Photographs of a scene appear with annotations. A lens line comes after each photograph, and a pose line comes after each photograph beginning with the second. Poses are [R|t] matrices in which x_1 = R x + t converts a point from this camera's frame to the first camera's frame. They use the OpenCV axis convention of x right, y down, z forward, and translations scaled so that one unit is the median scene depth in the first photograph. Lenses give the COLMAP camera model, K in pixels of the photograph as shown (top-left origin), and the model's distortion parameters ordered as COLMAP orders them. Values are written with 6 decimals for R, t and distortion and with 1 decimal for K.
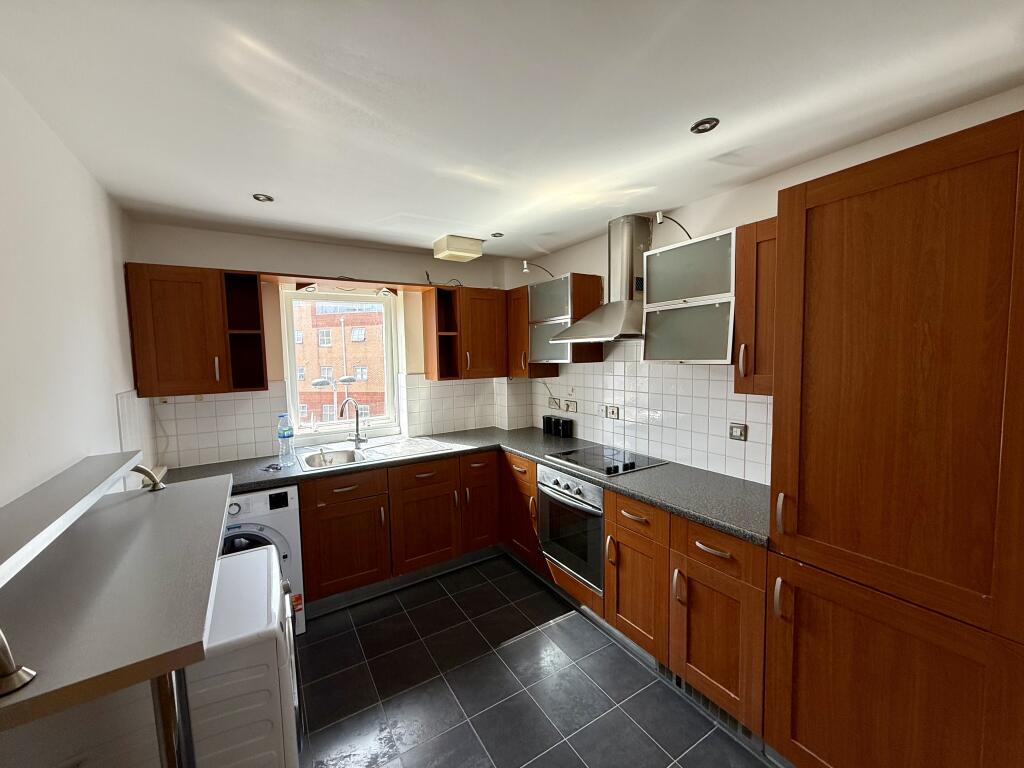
lens RADIAL K [[410.3, 0, 512.0], [0, 410.3, 384.0], [0, 0, 1]] dist [-0.000945, -0.000219]
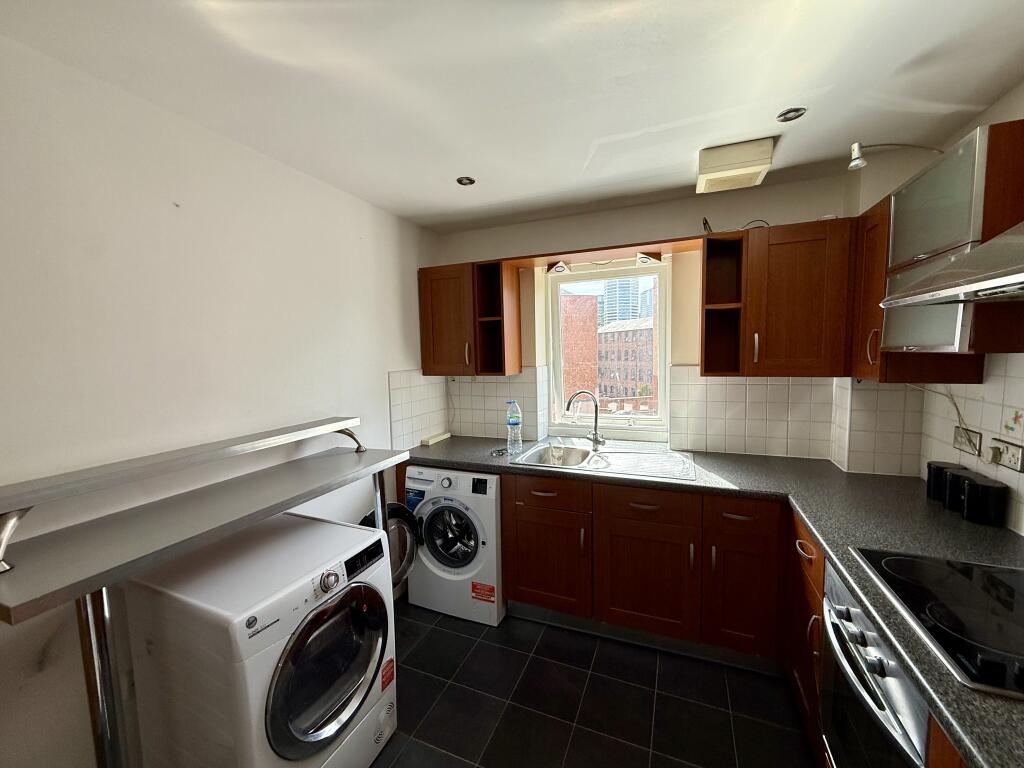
lens RADIAL K [[410.3, 0, 512.0], [0, 410.3, 384.0], [0, 0, 1]] dist [-0.000945, -0.000219]
pose [[0.572888, 0.076407, -0.816064, 0.215105], [-0.048842, 0.997059, 0.059065, -0.021939], [0.818177, 0.006021, 0.574935, 0.377416]]
